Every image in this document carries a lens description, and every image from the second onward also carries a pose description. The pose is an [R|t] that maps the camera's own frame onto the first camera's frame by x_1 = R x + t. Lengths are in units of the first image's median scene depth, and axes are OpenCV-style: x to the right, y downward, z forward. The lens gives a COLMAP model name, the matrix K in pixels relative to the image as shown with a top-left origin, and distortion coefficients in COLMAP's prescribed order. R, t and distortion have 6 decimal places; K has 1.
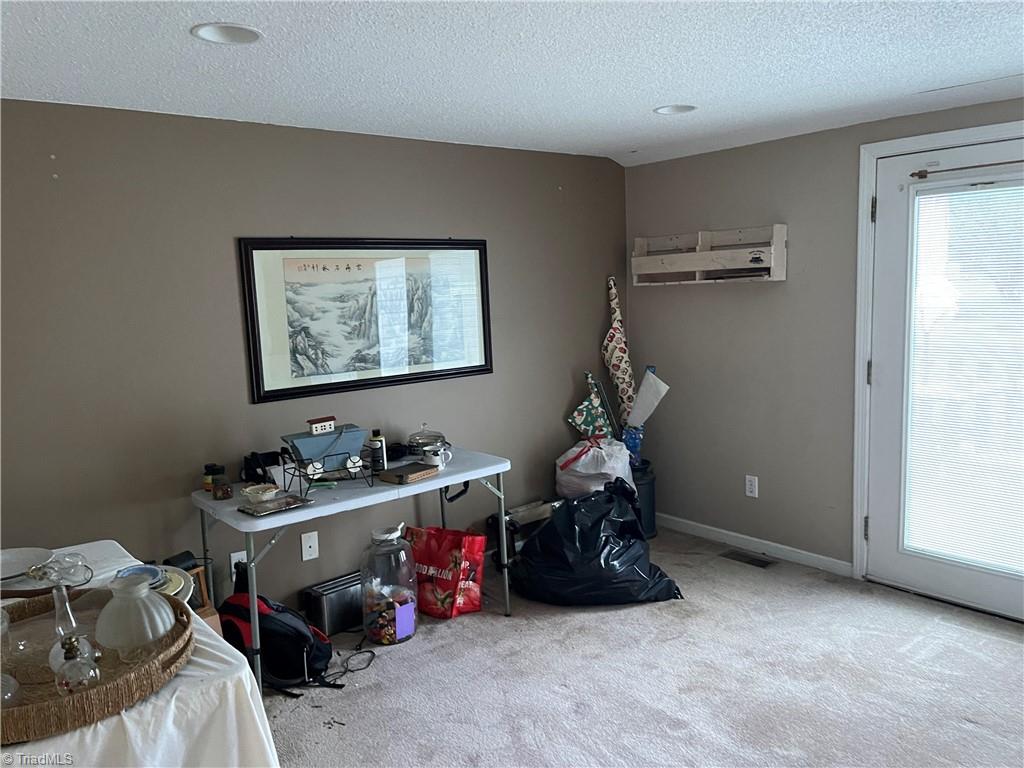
lens RADIAL K [[797.3, 0, 505.1], [0, 797.3, 388.9], [0, 0, 1]] dist [0.020524, -0.029795]
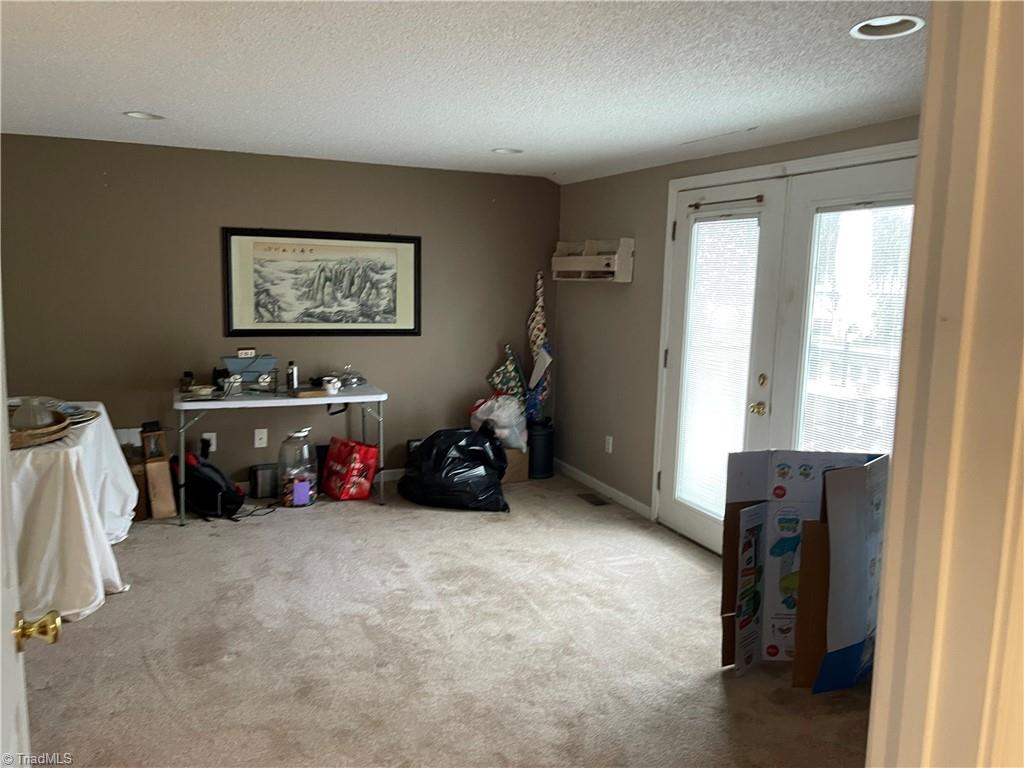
lens RADIAL K [[797.3, 0, 520.2], [0, 797.3, 380.8], [0, 0, 1]] dist [0.020524, -0.029795]
pose [[0.960971, 0.102577, -0.256928, 0.575346], [-0.101551, 0.994680, 0.017293, 0.017392], [0.257335, 0.009473, 0.966276, -0.295971]]
